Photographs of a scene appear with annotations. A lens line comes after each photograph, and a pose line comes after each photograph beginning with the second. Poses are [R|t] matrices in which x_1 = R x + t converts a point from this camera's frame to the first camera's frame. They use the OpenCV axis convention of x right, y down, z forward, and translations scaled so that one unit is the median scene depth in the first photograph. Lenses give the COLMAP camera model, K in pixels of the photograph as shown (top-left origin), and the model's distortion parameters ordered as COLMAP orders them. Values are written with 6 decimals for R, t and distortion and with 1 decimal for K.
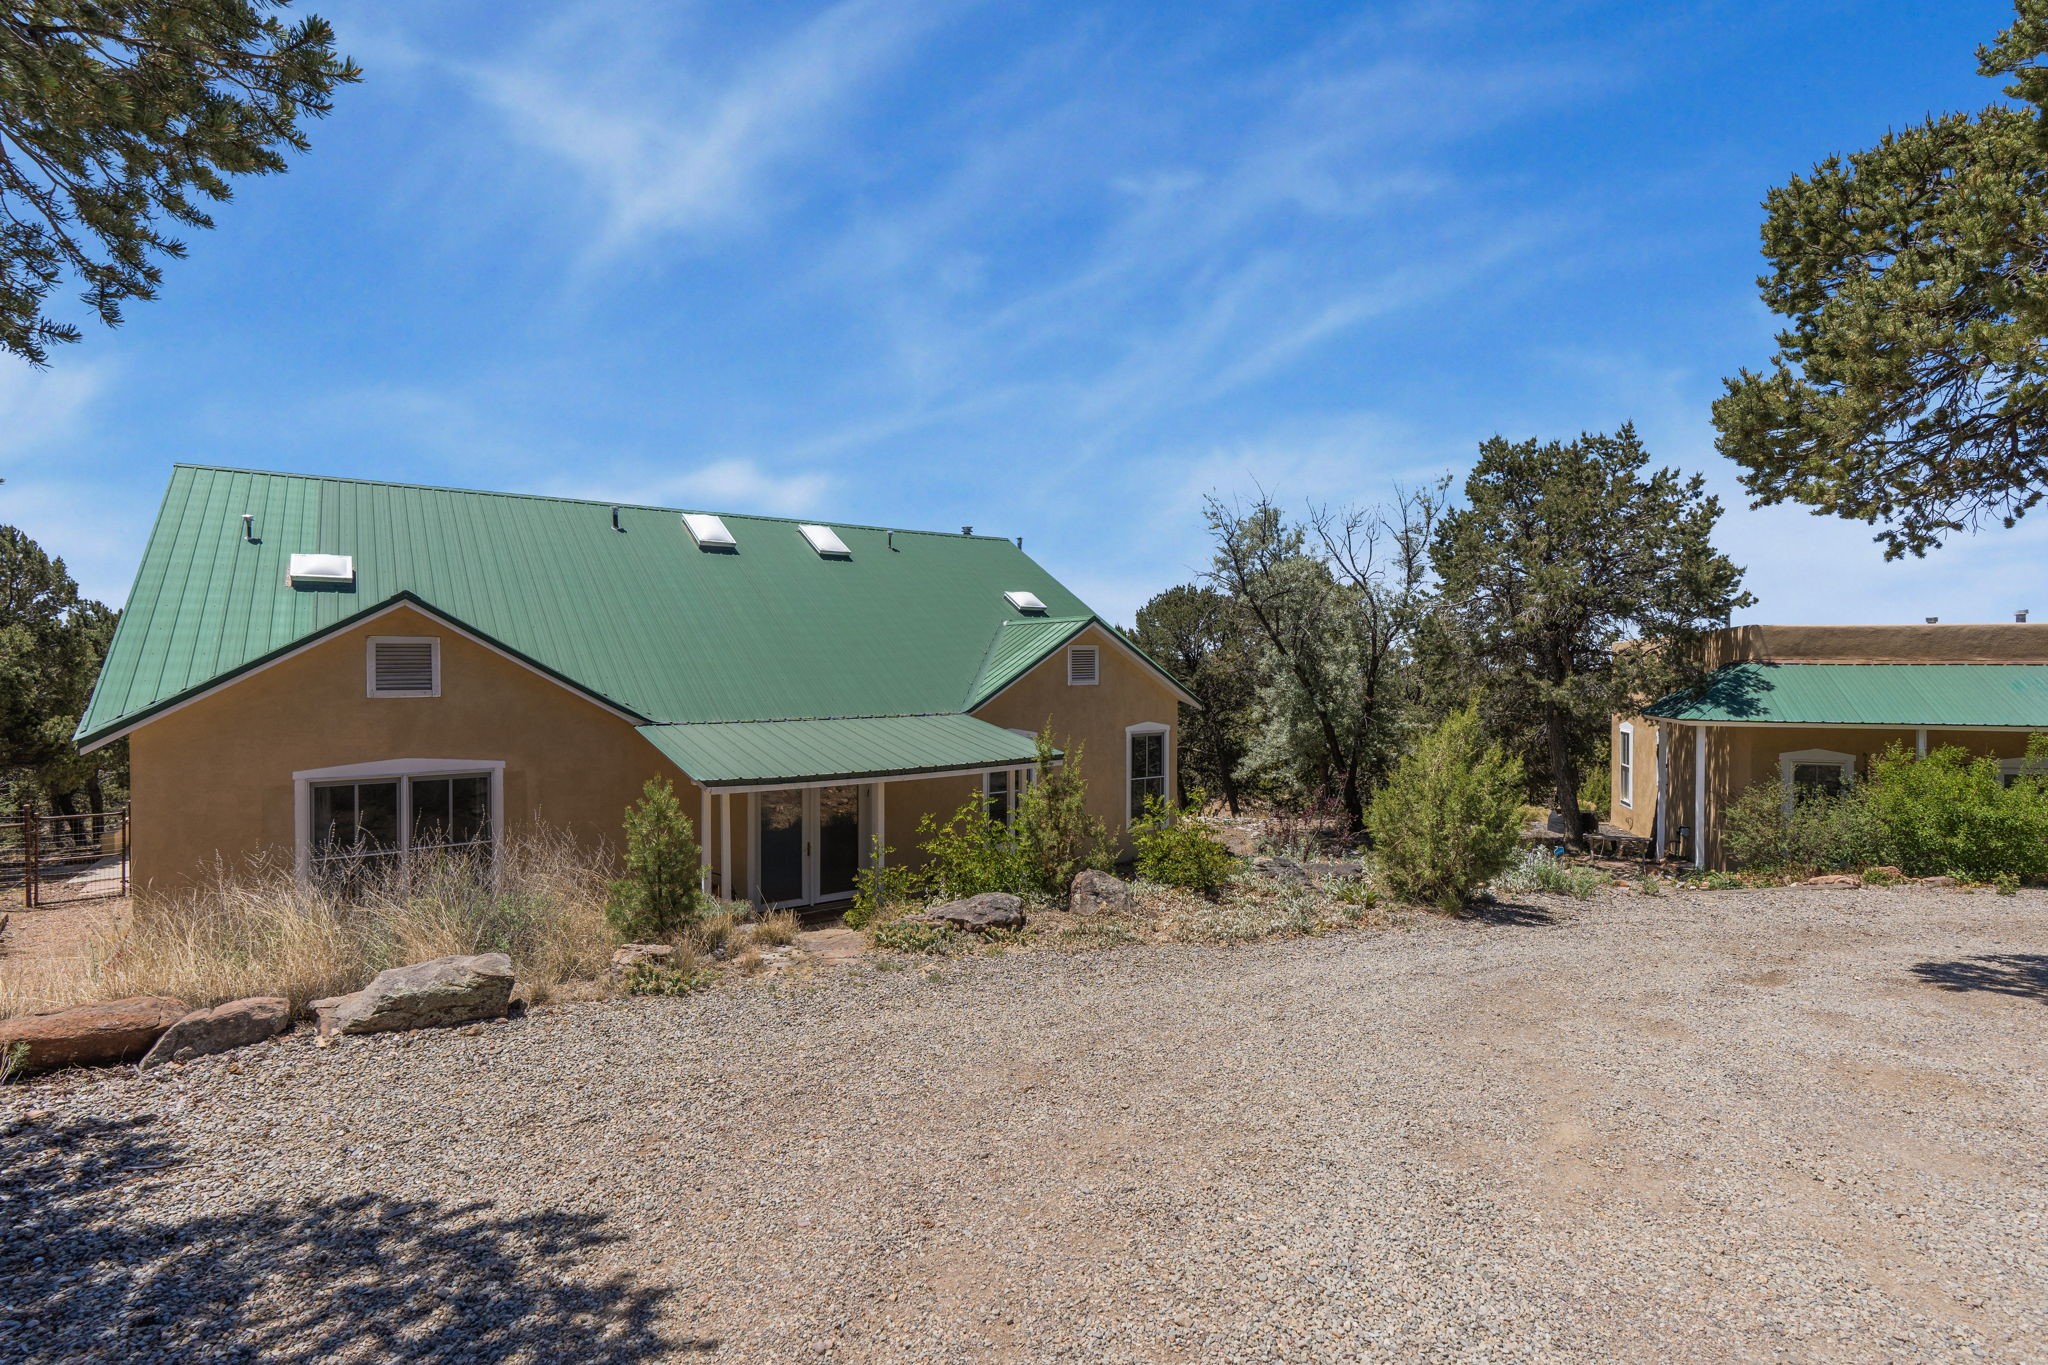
lens RADIAL K [[903.7, 0, 1024.0], [0, 903.7, 682.5], [0, 0, 1]] dist [-0.003921, -0.000782]
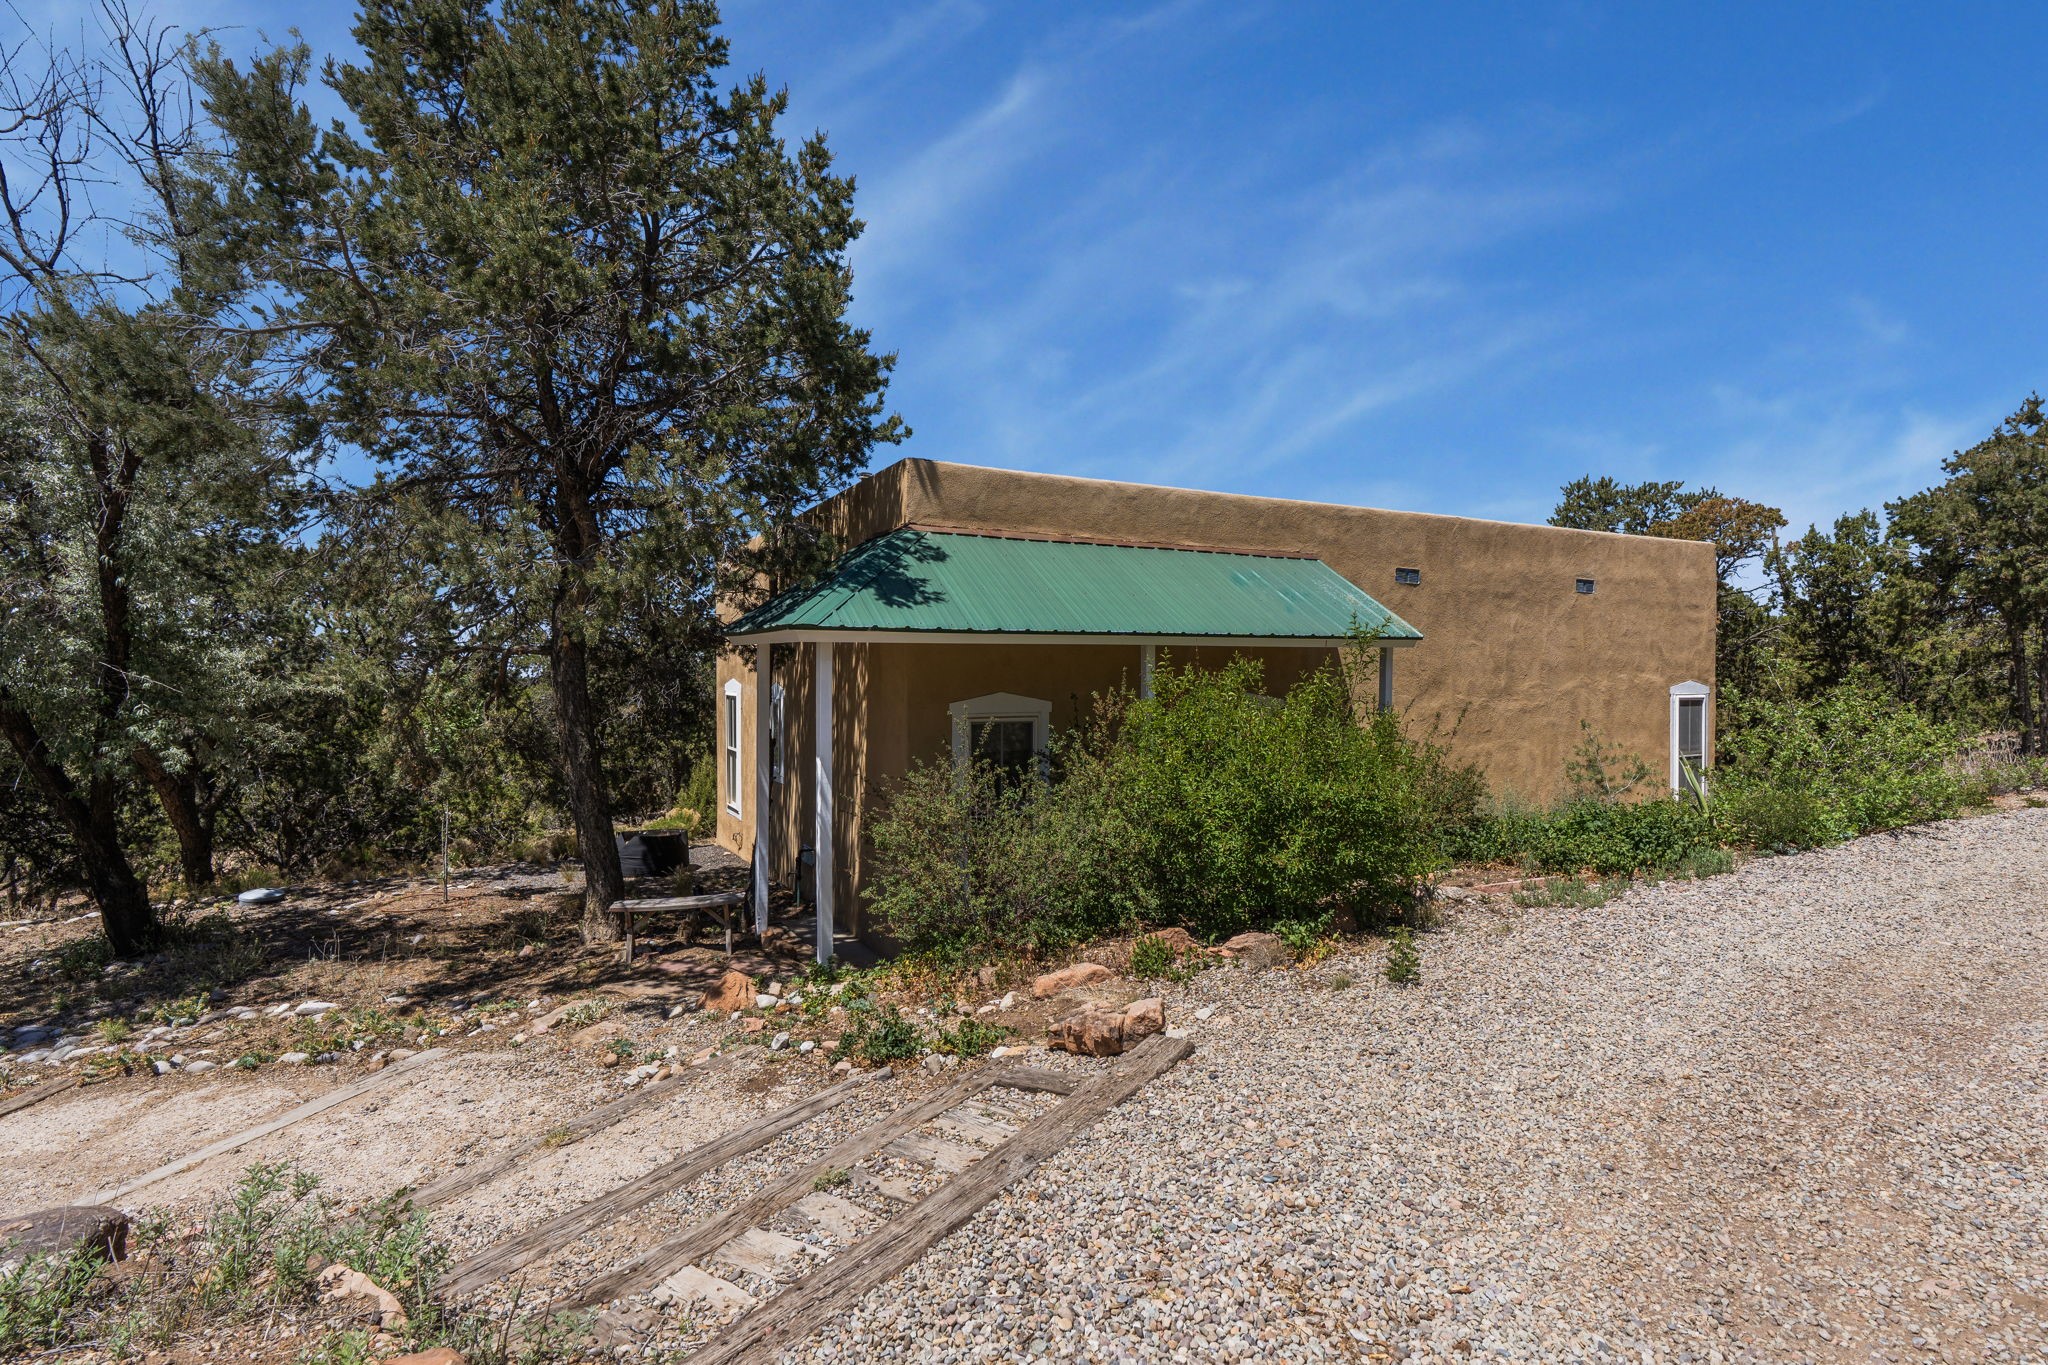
lens RADIAL K [[962.9, 0, 1024.0], [0, 962.9, 682.5], [0, 0, 1]] dist [-0.002215, -0.000115]
pose [[0.670662, -0.004281, 0.741750, 0.459748], [0.003279, 0.999991, 0.002807, 0.066861], [-0.741756, 0.000549, 0.670670, 0.602255]]
